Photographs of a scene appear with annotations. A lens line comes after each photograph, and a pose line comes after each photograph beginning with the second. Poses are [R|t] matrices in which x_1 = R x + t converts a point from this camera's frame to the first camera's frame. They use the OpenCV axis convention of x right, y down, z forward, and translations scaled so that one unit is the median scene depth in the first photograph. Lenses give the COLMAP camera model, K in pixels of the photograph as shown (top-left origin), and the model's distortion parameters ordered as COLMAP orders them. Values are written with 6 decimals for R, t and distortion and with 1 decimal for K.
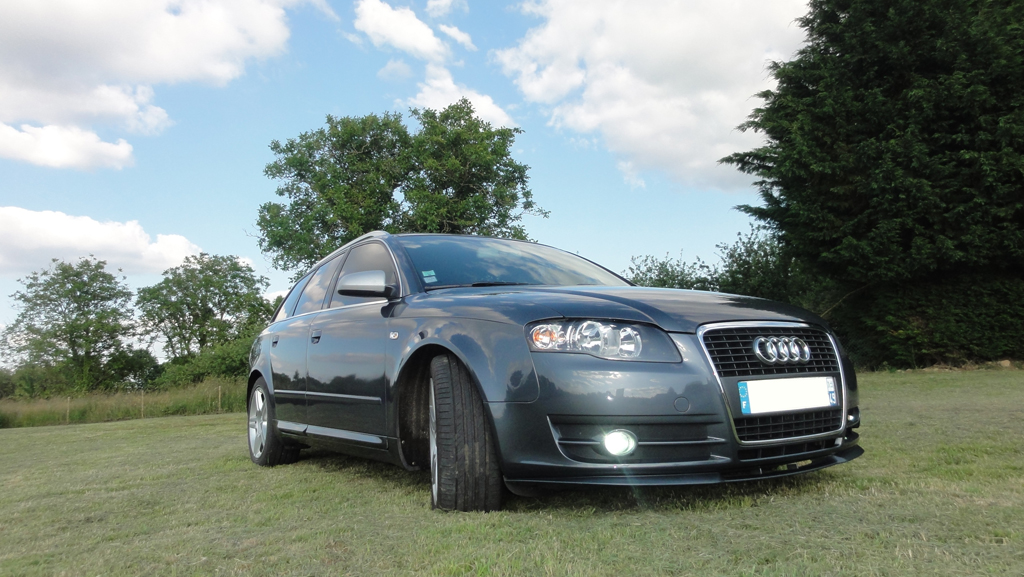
lens RADIAL K [[734.1, 0, 512.0], [0, 734.1, 288.5], [0, 0, 1]] dist [0.003080, 0.001457]
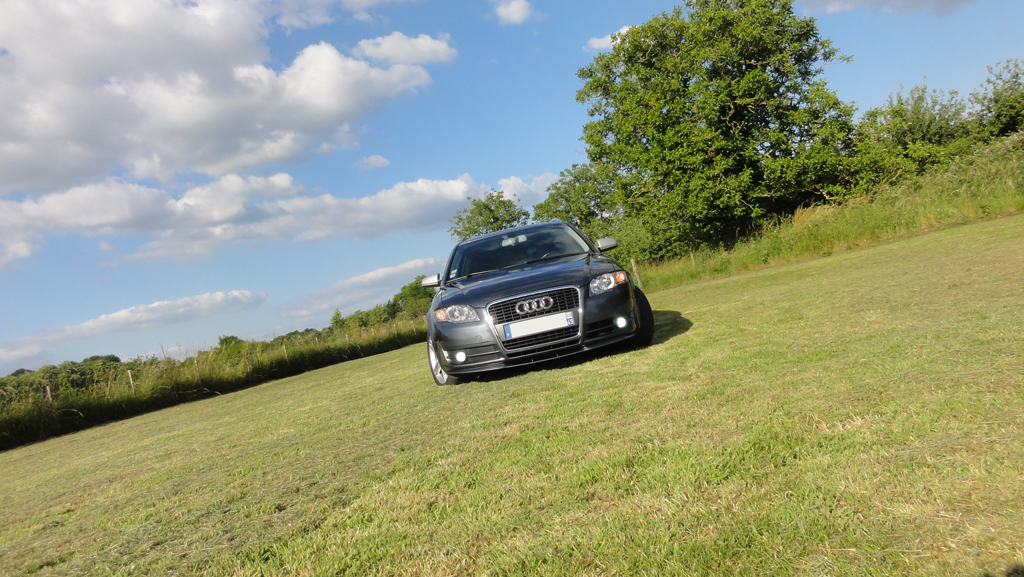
lens RADIAL K [[734.1, 0, 512.0], [0, 734.1, 288.5], [0, 0, 1]] dist [0.003080, 0.001457]
pose [[0.834302, -0.140476, -0.533110, 0.148567], [0.233594, 0.965974, 0.111030, -0.022009], [0.499373, -0.217164, 0.838729, -0.083409]]
